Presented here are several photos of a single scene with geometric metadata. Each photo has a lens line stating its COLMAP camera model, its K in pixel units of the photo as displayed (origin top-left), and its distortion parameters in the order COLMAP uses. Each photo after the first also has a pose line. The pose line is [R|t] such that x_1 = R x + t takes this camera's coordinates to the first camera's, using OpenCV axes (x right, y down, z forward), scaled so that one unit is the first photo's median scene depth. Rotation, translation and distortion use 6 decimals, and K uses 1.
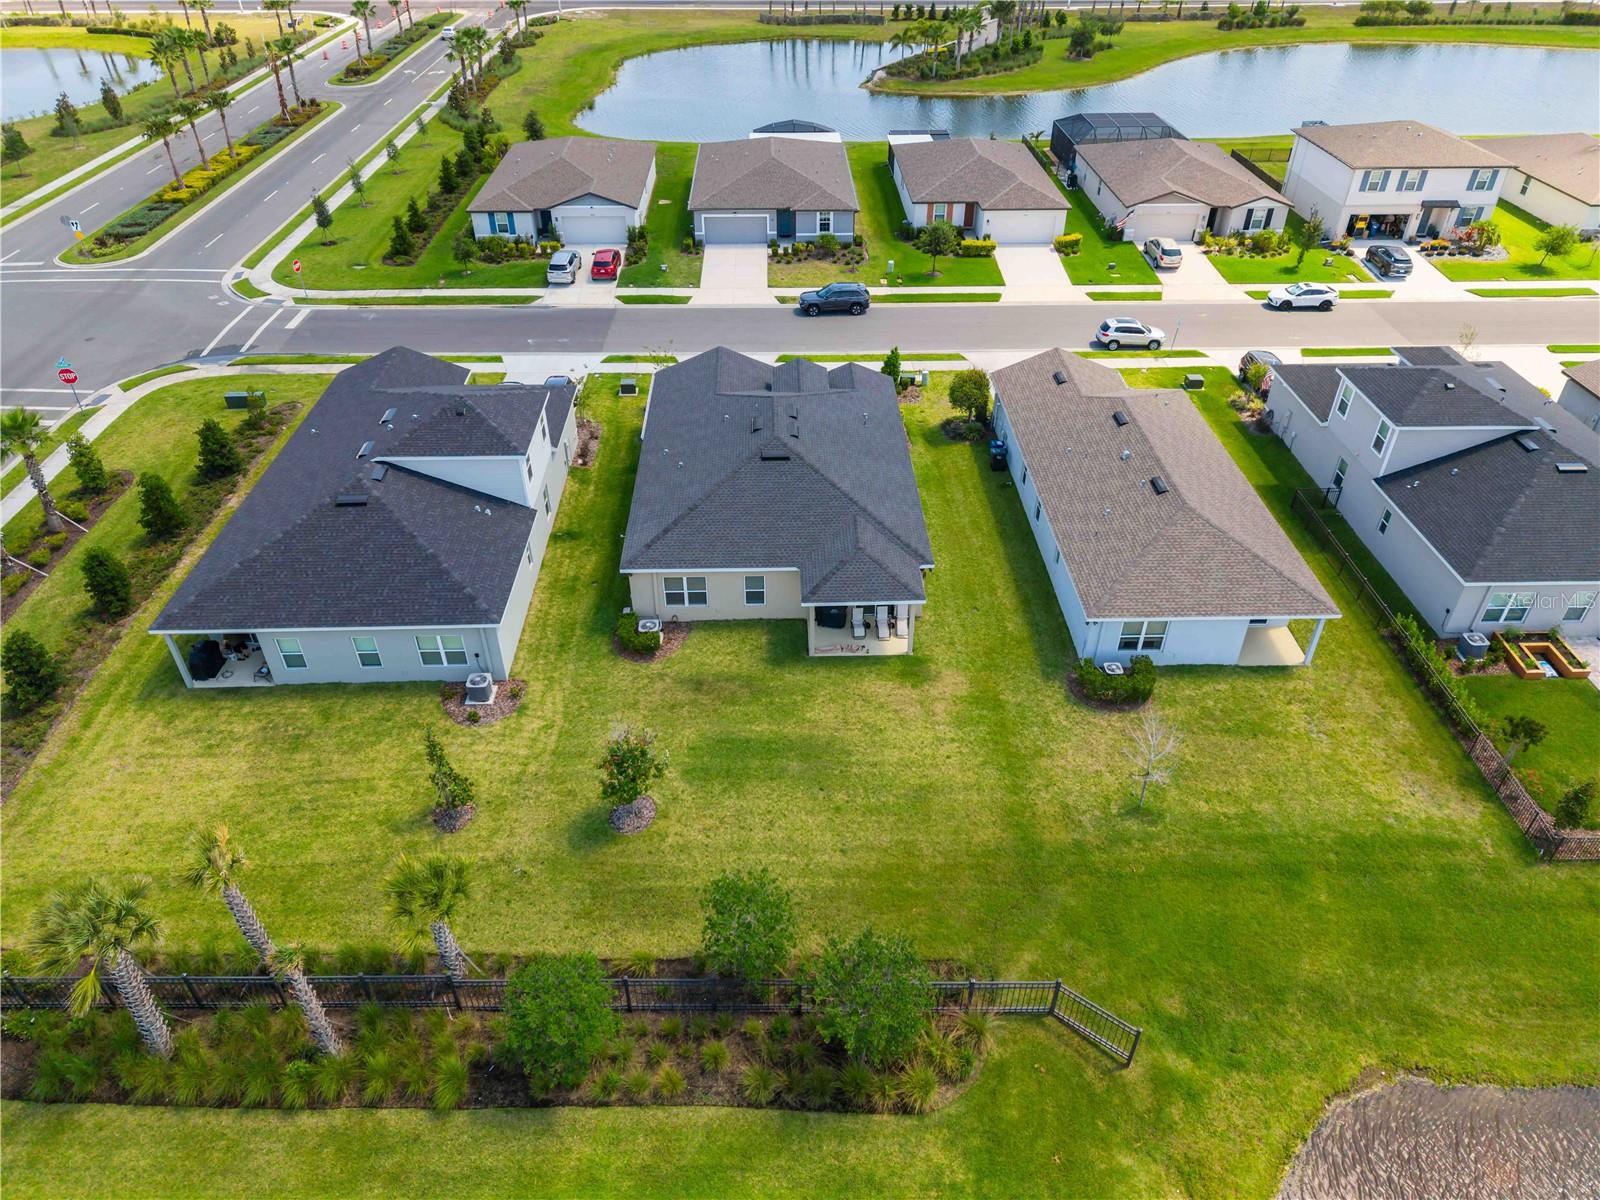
lens RADIAL K [[1071.1, 0, 804.6], [0, 1071.1, 597.8], [0, 0, 1]] dist [0.036409, -0.042690]
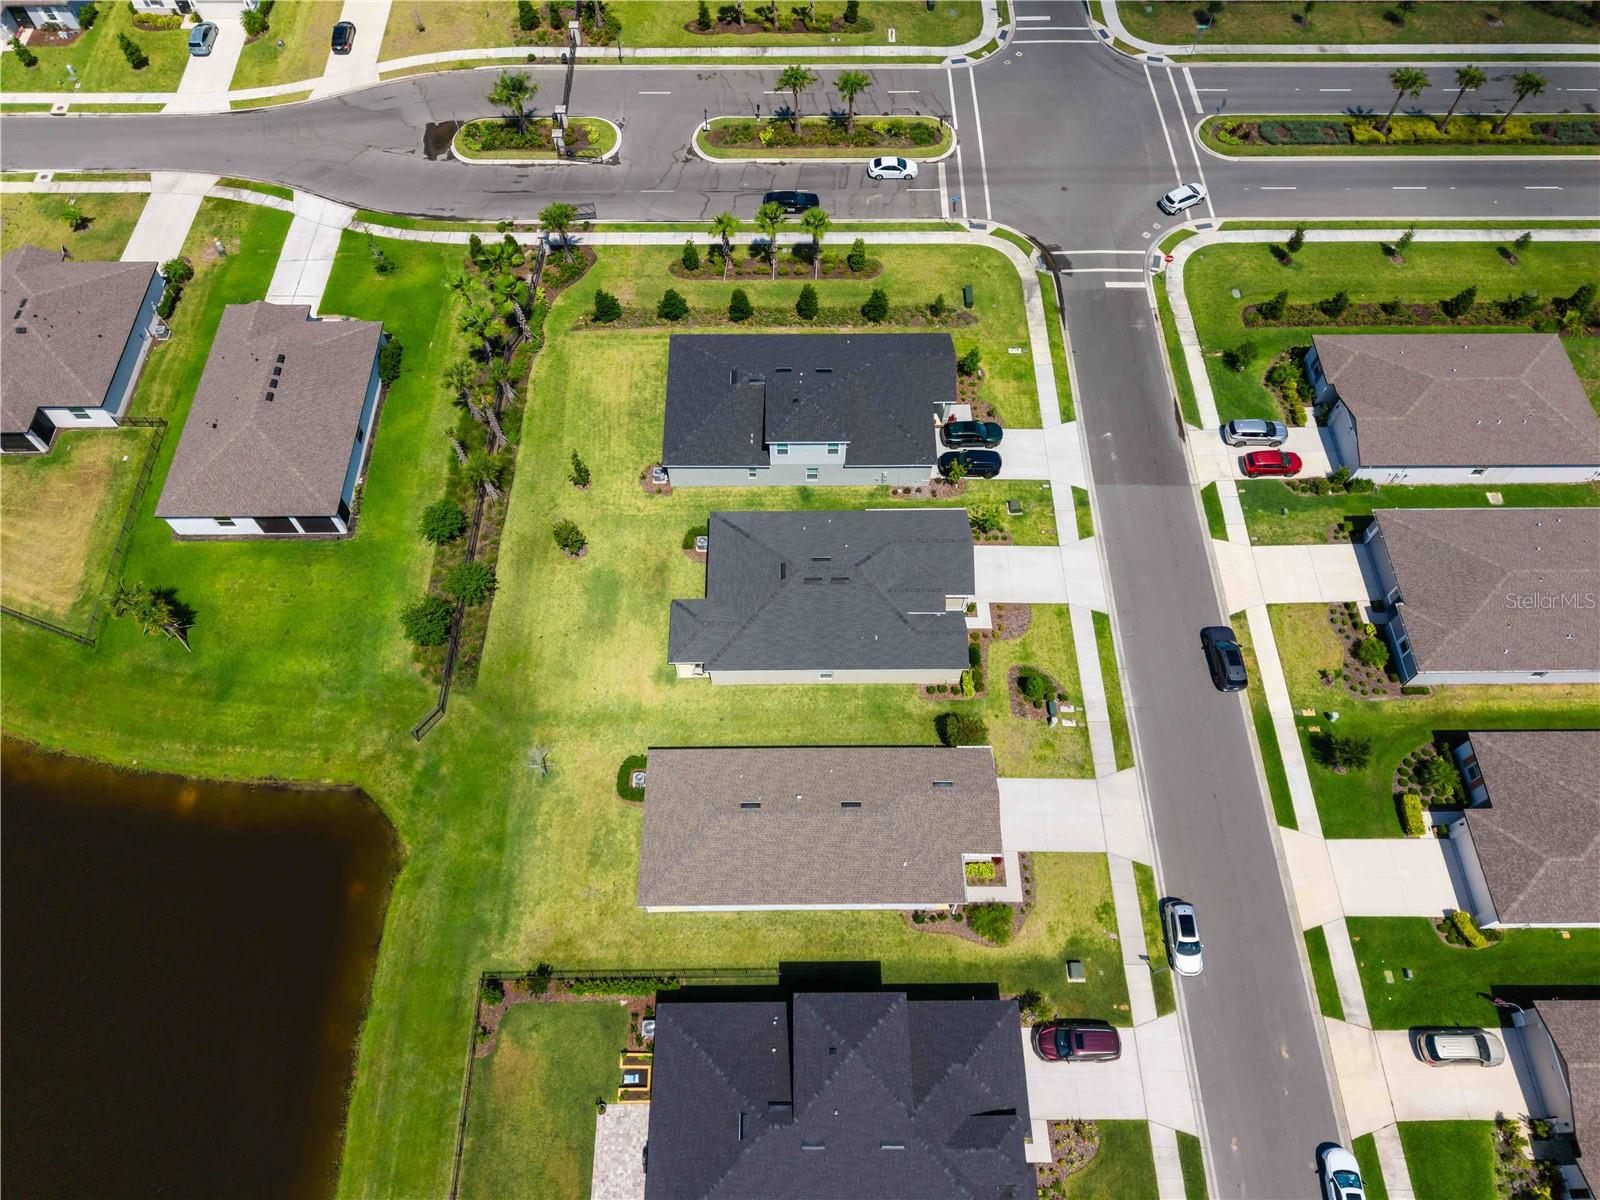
lens RADIAL K [[1071.1, 0, 804.6], [0, 1071.1, 597.8], [0, 0, 1]] dist [0.036409, -0.042690]
pose [[-0.020489, 0.870103, -0.492444, 0.483590], [-0.601865, 0.382566, 0.701001, -0.767375], [0.798335, 0.310748, 0.515846, 0.145039]]
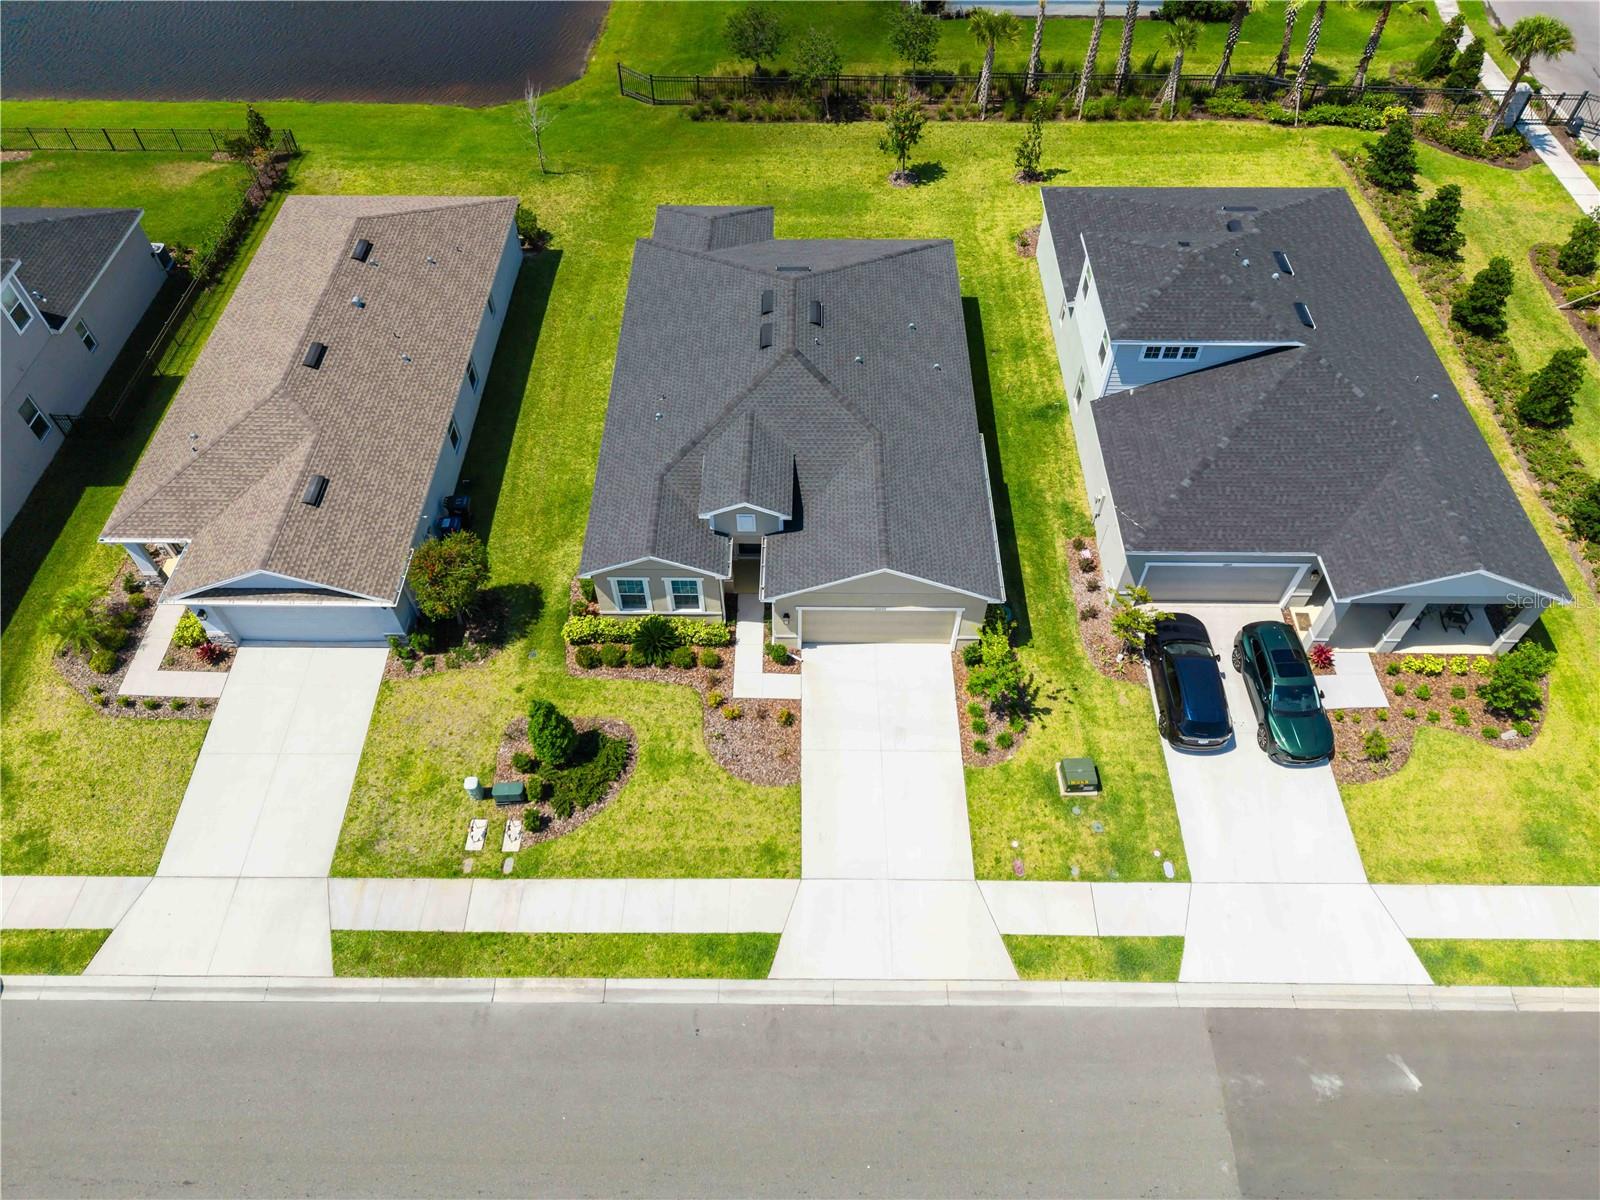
lens RADIAL K [[1071.1, 0, 804.6], [0, 1071.1, 597.8], [0, 0, 1]] dist [0.036409, -0.042690]
pose [[-0.999246, -0.032356, 0.021462, -0.038283], [0.020557, 0.028046, 0.999395, -0.596516], [-0.032938, 0.999083, -0.027360, 0.796159]]
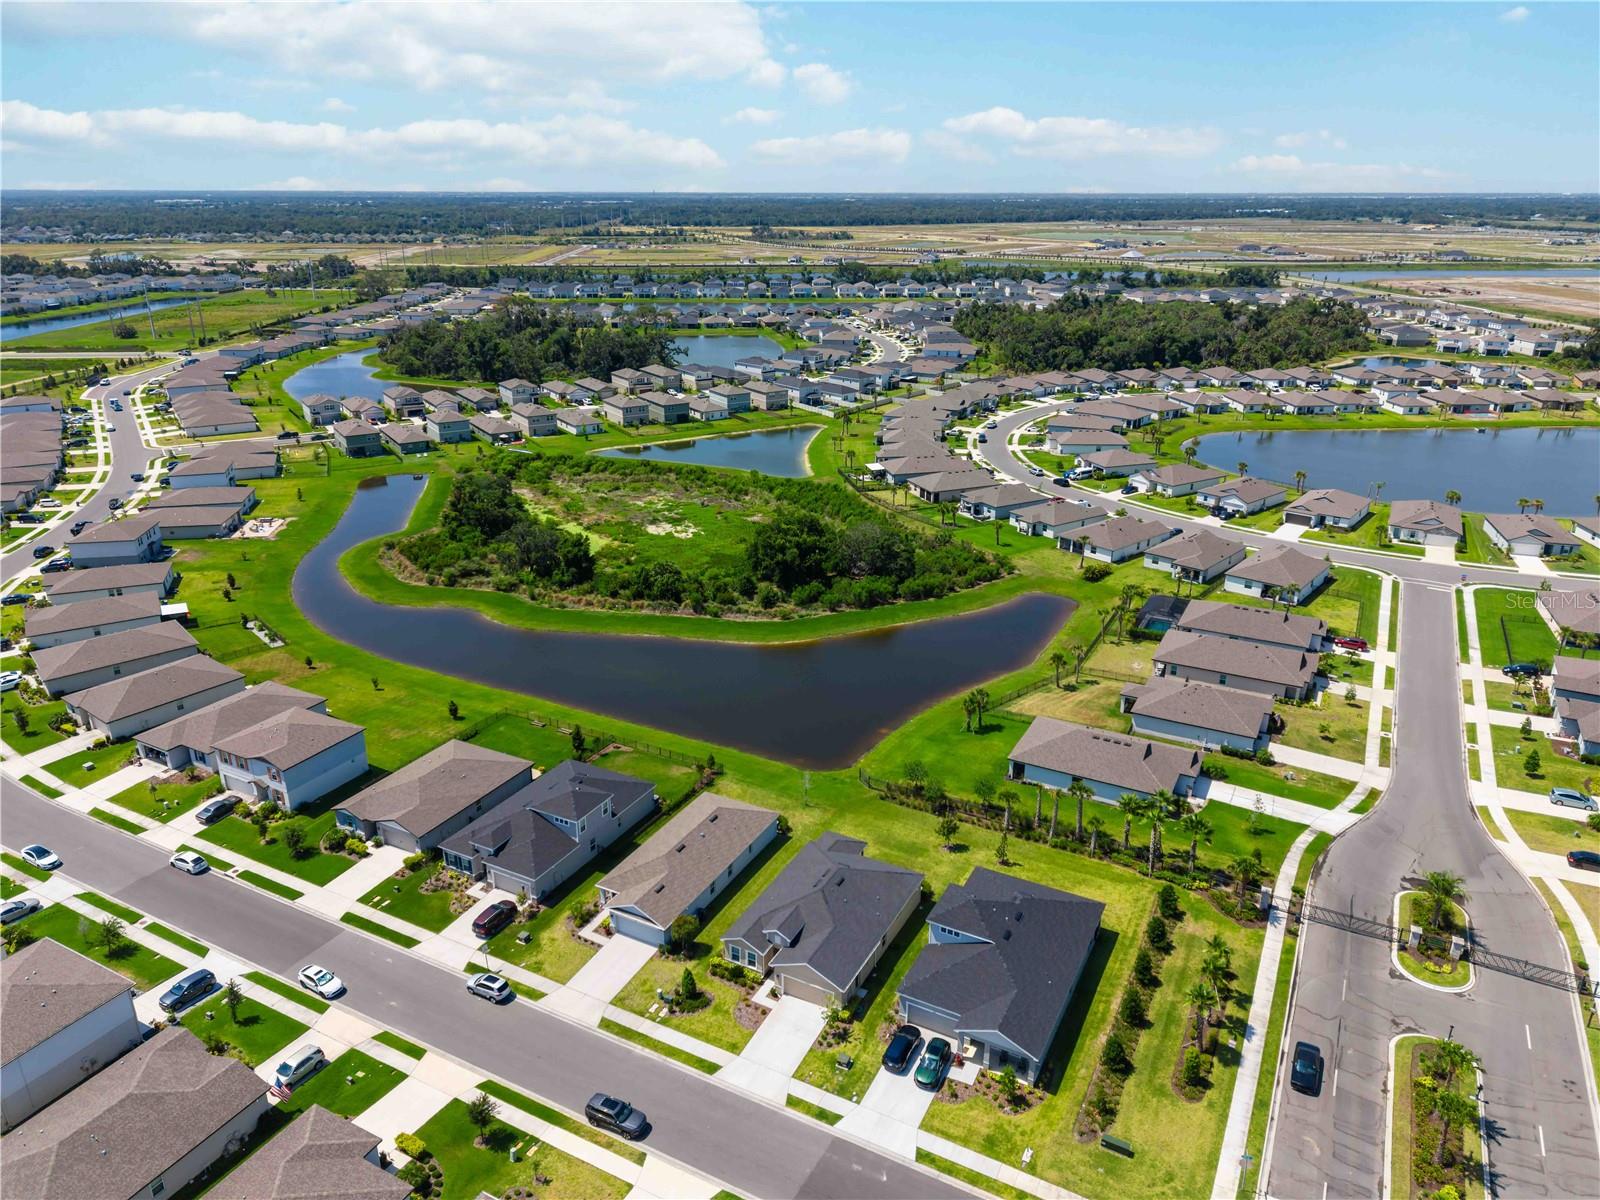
lens RADIAL K [[1071.1, 0, 804.6], [0, 1071.1, 597.8], [0, 0, 1]] dist [0.036409, -0.042690]
pose [[-0.871016, -0.176417, 0.458484, -0.552450], [0.290505, 0.567646, 0.770315, -1.372835], [-0.396153, 0.804149, -0.443179, 0.982958]]
